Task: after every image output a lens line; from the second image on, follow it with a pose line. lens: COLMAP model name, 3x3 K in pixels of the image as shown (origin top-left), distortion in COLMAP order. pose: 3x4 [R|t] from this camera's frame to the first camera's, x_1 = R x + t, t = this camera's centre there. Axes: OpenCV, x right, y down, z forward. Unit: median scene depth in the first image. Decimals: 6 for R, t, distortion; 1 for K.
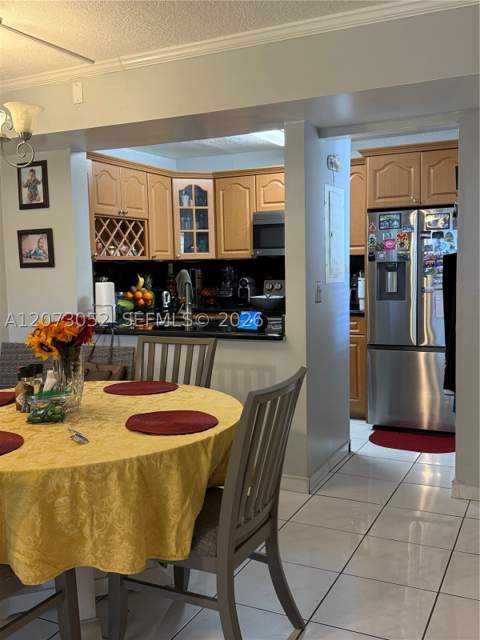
lens RADIAL K [[633.3, 0, 240.0], [0, 633.3, 320.0], [0, 0, 1]] dist [0.004902, 0.002382]
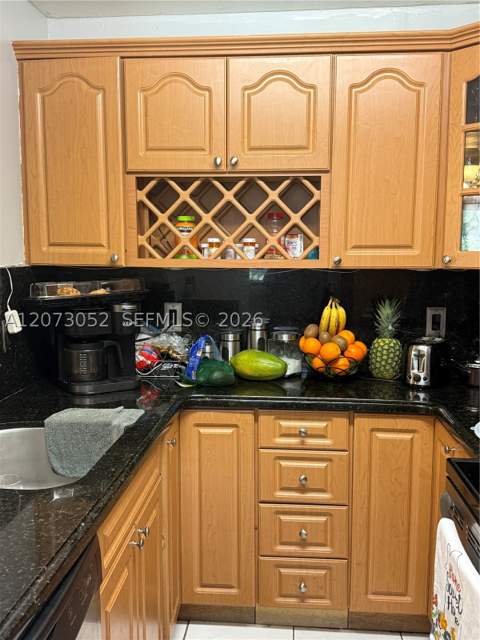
lens RADIAL K [[633.3, 0, 240.0], [0, 633.3, 320.0], [0, 0, 1]] dist [0.004902, 0.002382]
pose [[0.366247, 0.132368, -0.921055, 0.232212], [-0.081668, 0.990583, 0.109885, -0.103915], [0.926927, 0.034975, 0.373609, 0.801970]]
